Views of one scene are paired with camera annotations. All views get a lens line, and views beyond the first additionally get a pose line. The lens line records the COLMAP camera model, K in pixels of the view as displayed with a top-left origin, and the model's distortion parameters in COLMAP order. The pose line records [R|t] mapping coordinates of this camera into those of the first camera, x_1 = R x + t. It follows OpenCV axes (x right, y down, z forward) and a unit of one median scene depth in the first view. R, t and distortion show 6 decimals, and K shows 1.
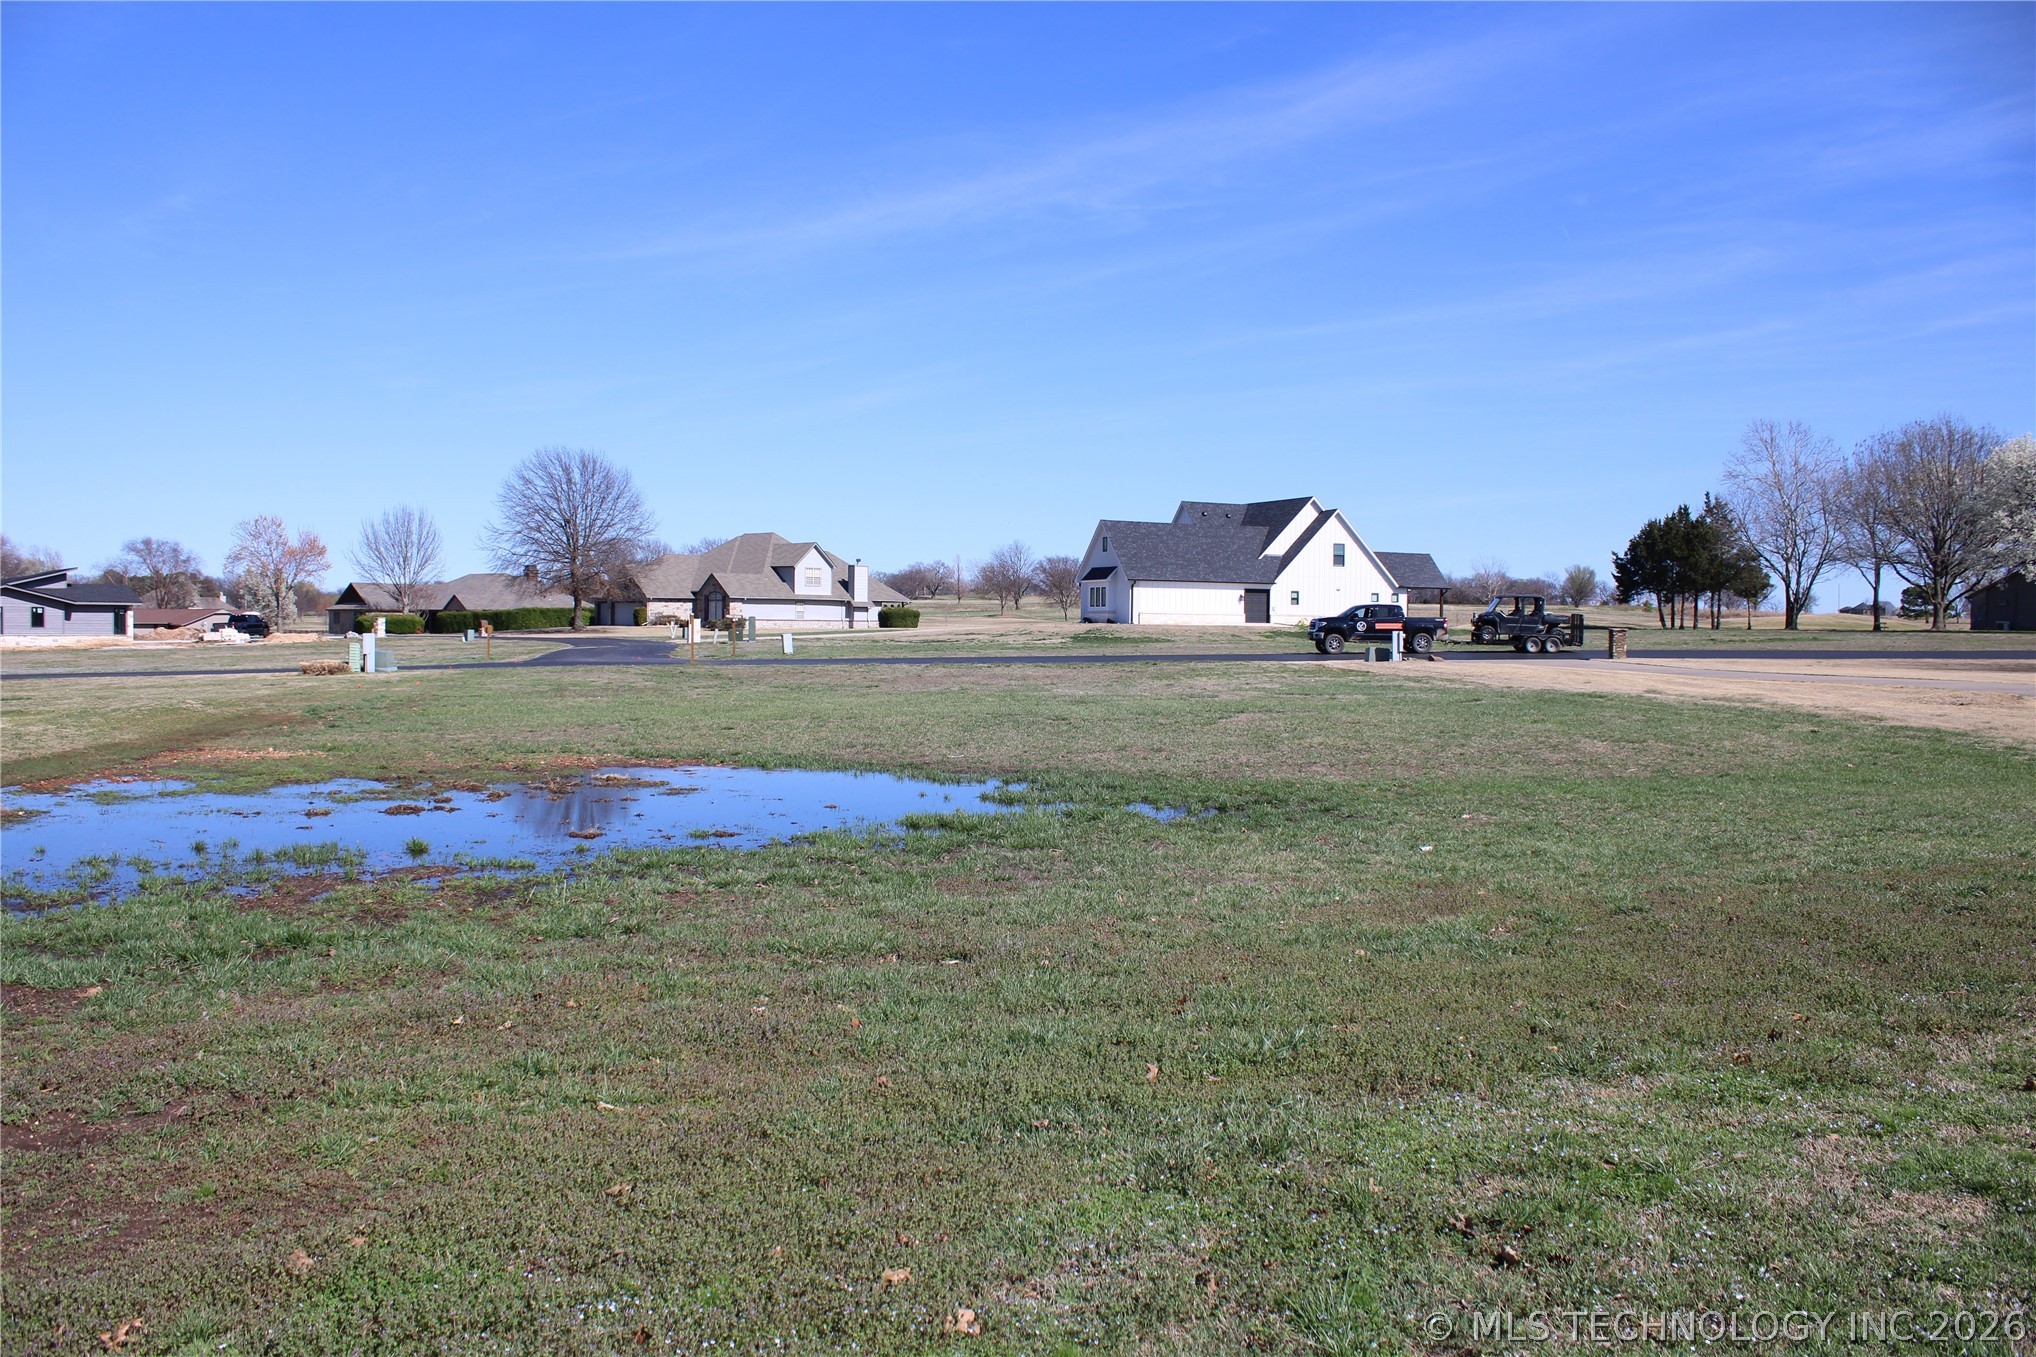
lens RADIAL K [[1695.8, 0, 1012.0], [0, 1695.8, 677.9], [0, 0, 1]] dist [-0.137823, 0.109388]
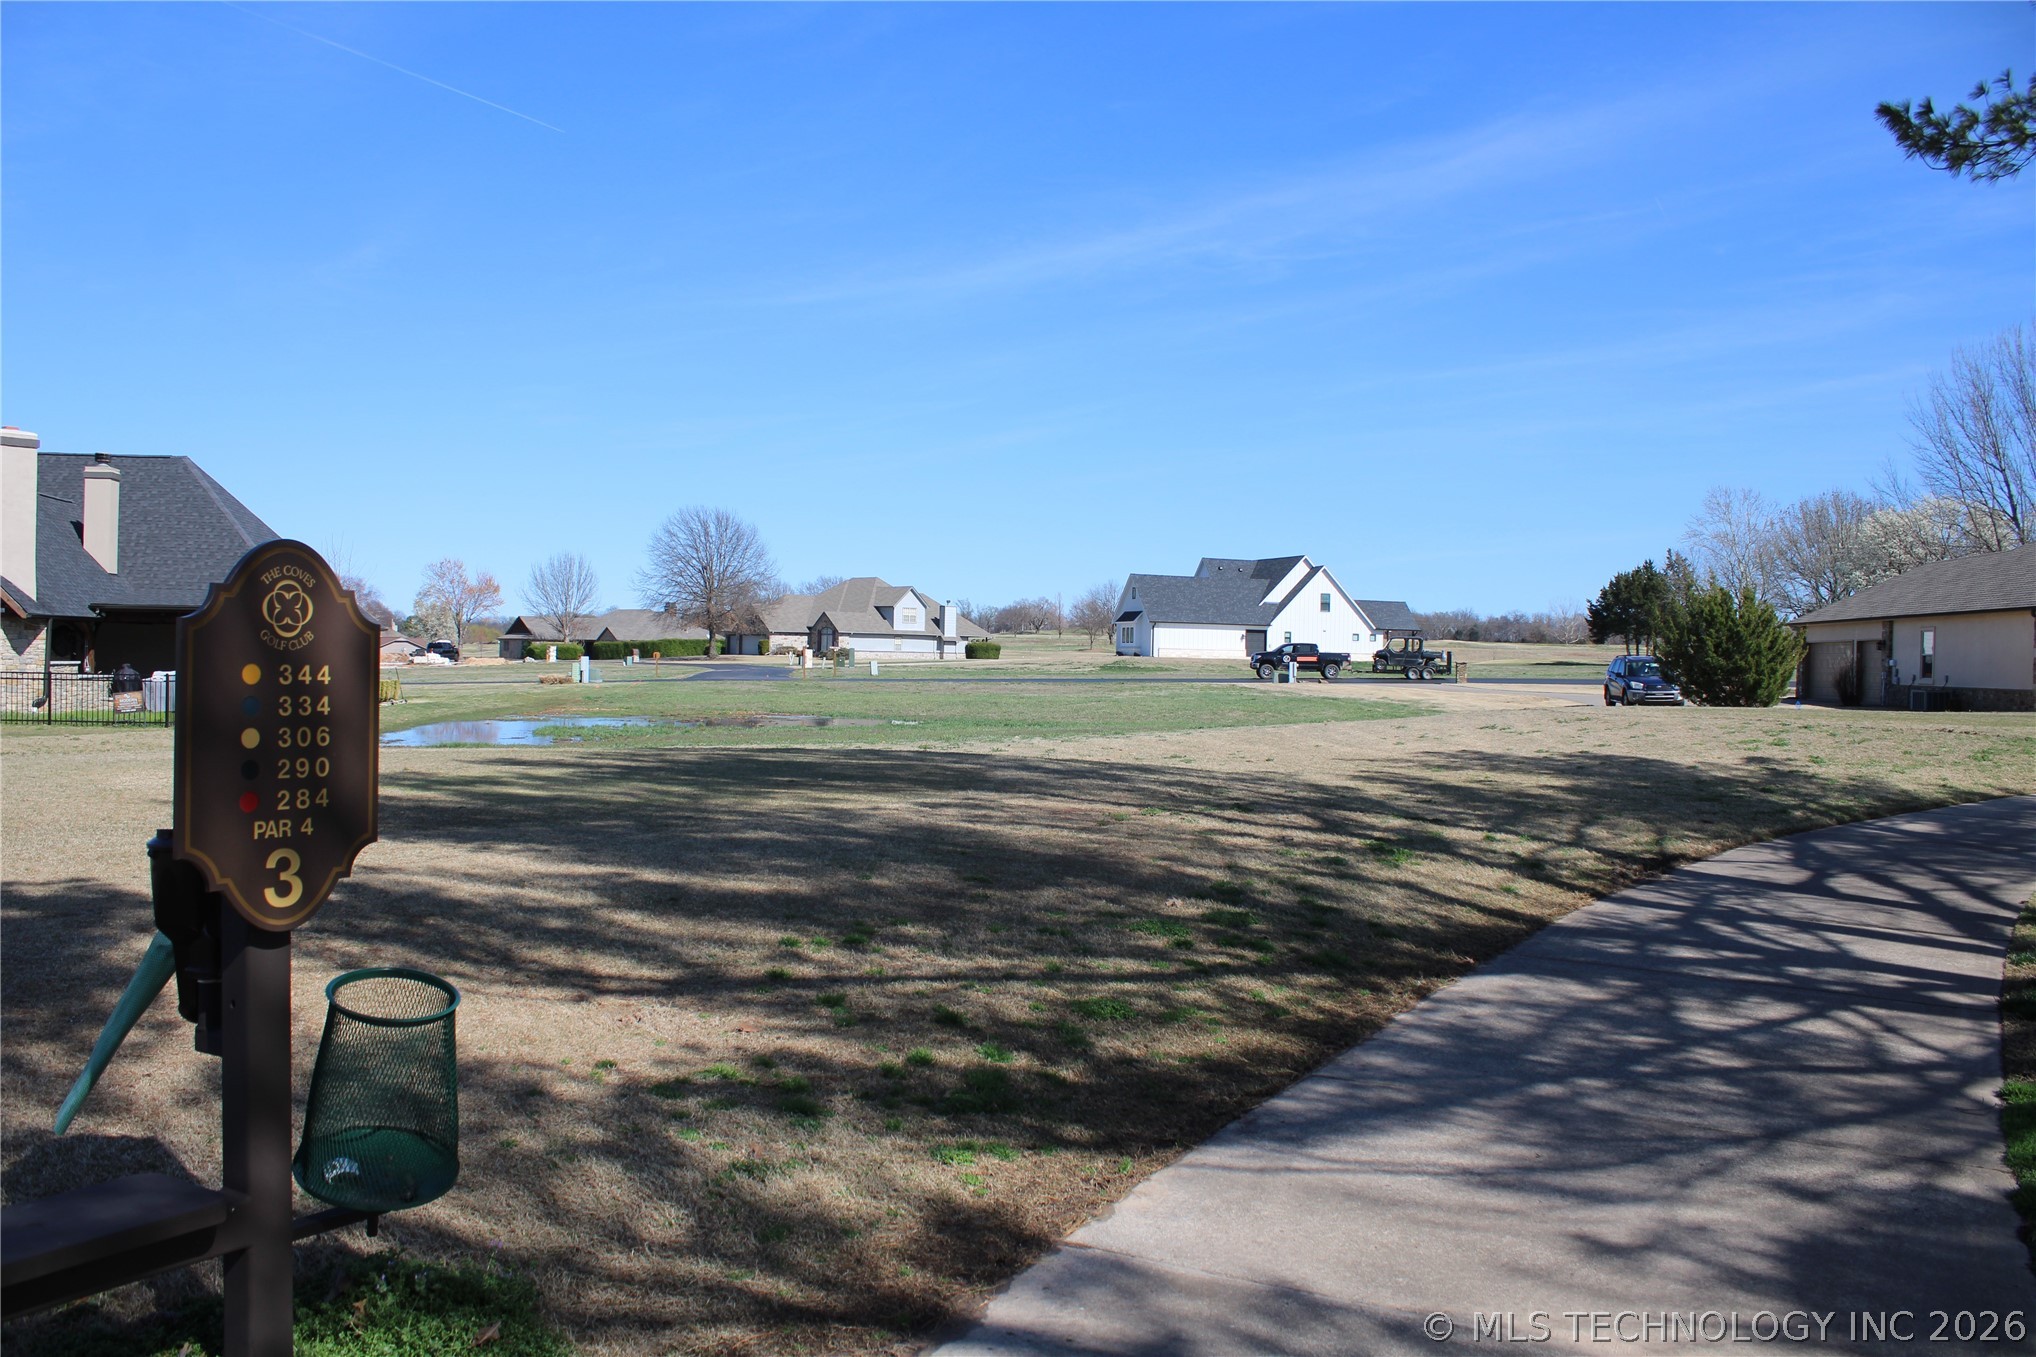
lens RADIAL K [[1695.8, 0, 1020.4], [0, 1695.8, 690.0], [0, 0, 1]] dist [-0.137823, 0.109388]
pose [[0.997929, 0.010731, -0.063417, 0.041166], [-0.011560, 0.999852, -0.012728, 0.007730], [0.063271, 0.013435, 0.997906, -0.203770]]
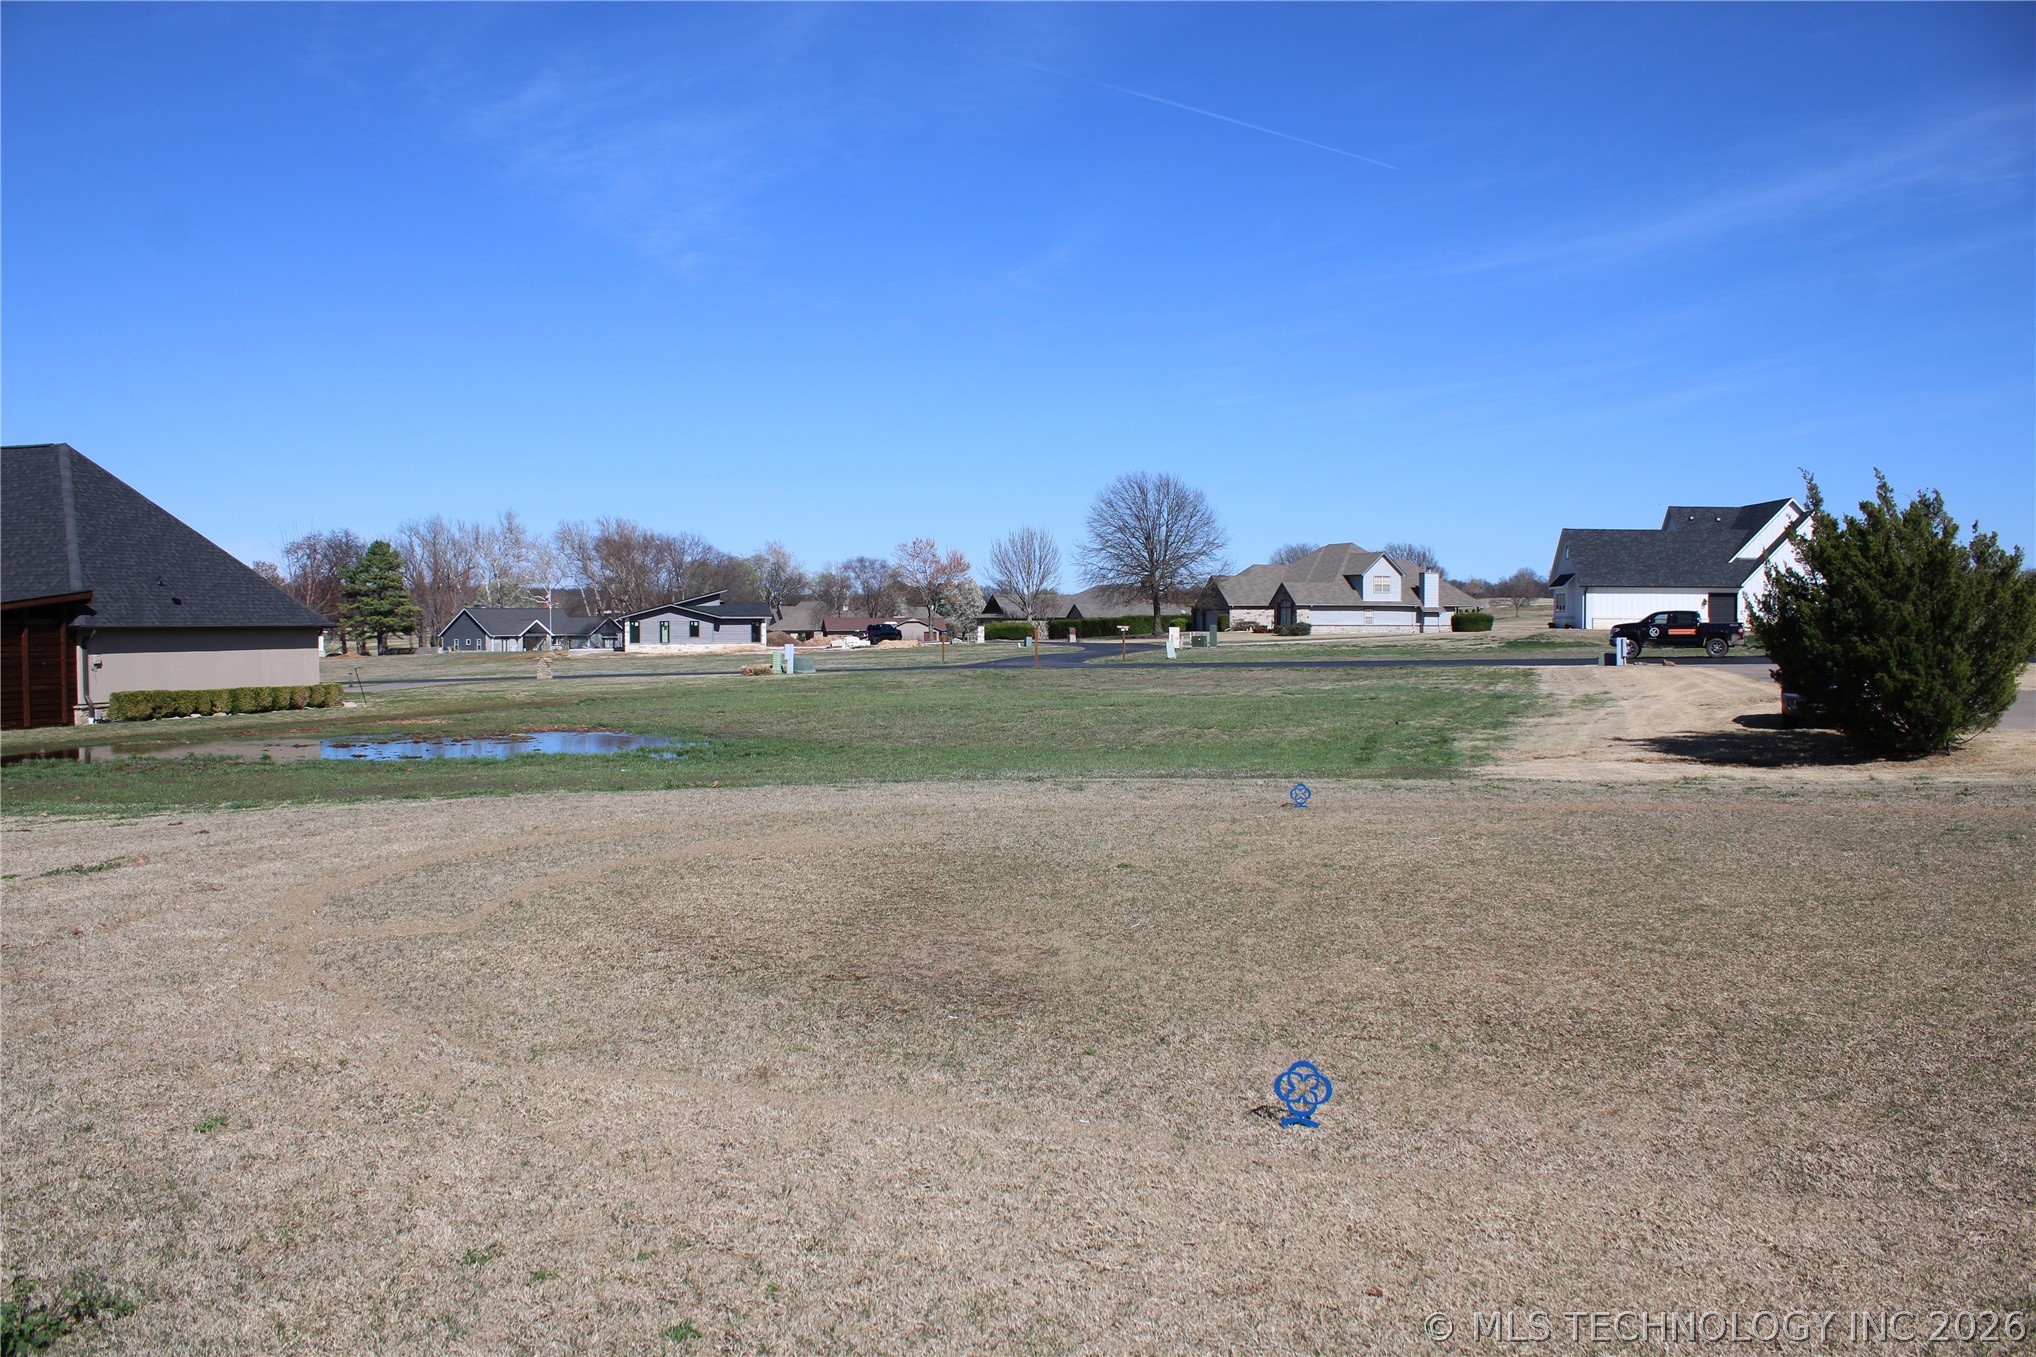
lens RADIAL K [[1695.8, 0, 1028.1], [0, 1695.8, 677.7], [0, 0, 1]] dist [-0.137823, 0.109388]
pose [[0.902991, 0.003900, -0.429641, 0.157943], [-0.004362, 0.999990, -0.000090, -0.000326], [0.429636, 0.001956, 0.903000, -0.052834]]
